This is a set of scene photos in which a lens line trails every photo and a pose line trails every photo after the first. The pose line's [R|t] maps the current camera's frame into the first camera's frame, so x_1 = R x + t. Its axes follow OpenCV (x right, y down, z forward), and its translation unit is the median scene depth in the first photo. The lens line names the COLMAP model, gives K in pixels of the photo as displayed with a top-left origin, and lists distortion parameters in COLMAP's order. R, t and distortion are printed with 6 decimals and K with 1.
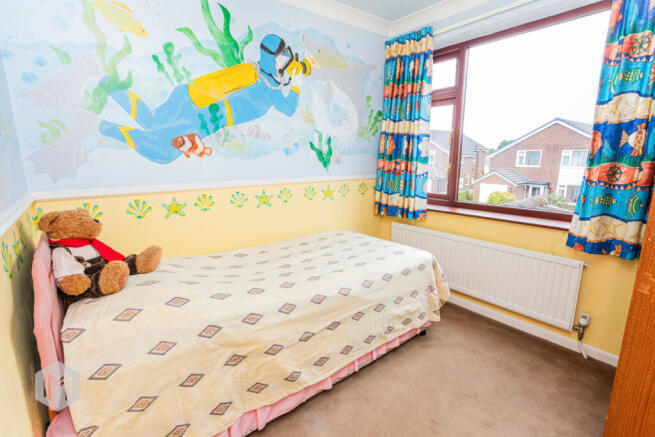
lens RADIAL K [[310.0, 0, 327.2], [0, 310.0, 217.8], [0, 0, 1]] dist [0.001617, -0.000237]
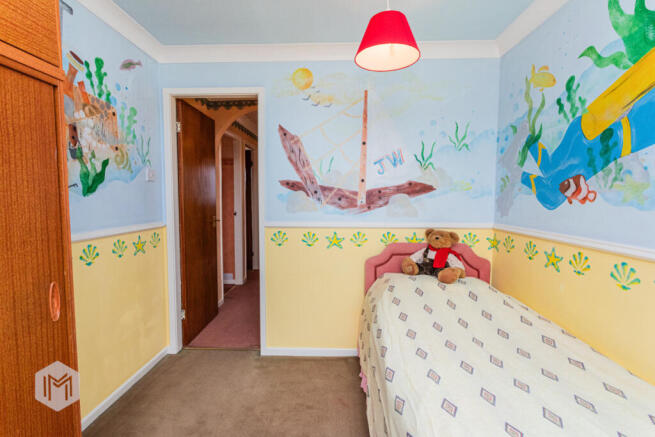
lens RADIAL K [[310.0, 0, 327.2], [0, 310.0, 217.8], [0, 0, 1]] dist [0.001617, -0.000237]
pose [[-0.649020, 0.052169, -0.758981, 0.608833], [-0.152477, 0.968483, 0.196955, -0.227455], [0.745335, 0.243555, -0.620610, 1.064762]]
